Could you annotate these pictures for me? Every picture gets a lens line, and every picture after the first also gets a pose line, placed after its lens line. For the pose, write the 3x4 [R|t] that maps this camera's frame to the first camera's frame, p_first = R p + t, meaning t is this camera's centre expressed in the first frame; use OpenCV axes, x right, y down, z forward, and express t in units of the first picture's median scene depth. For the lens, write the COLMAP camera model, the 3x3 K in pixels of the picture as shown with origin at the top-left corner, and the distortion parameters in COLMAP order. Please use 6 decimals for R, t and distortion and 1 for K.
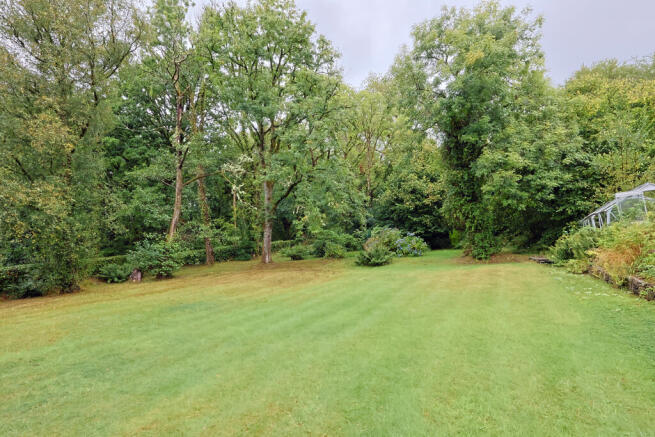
lens RADIAL K [[335.6, 0, 327.9], [0, 335.6, 219.8], [0, 0, 1]] dist [-0.002876, 0.000048]
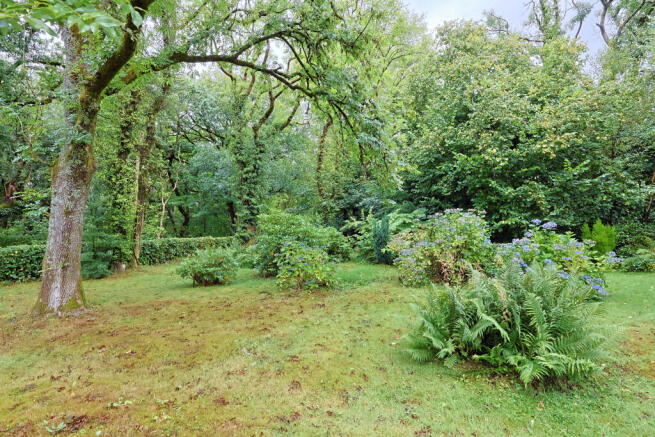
lens RADIAL K [[335.6, 0, 327.9], [0, 335.6, 219.8], [0, 0, 1]] dist [-0.002876, 0.000048]
pose [[0.994628, 0.038183, 0.096218, 0.011169], [-0.037991, 0.999271, -0.003829, 0.062128], [-0.096294, 0.000153, 0.995353, 0.932582]]
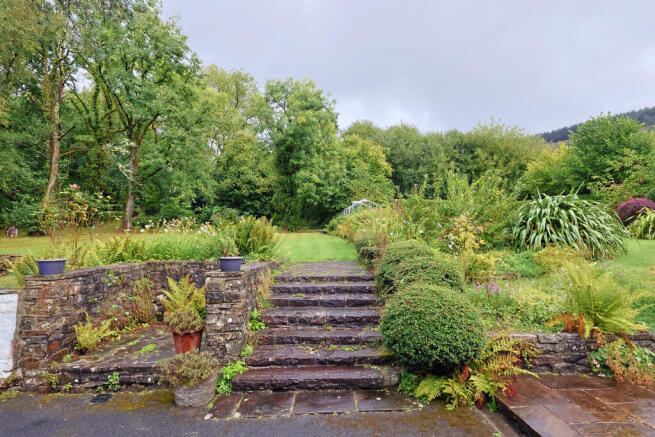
lens RADIAL K [[335.6, 0, 327.9], [0, 335.6, 219.8], [0, 0, 1]] dist [-0.002876, 0.000048]
pose [[0.847751, 0.066101, 0.526259, -0.270867], [-0.094622, 0.995135, 0.027431, -0.003024], [-0.521886, -0.073050, 0.849881, -0.498401]]
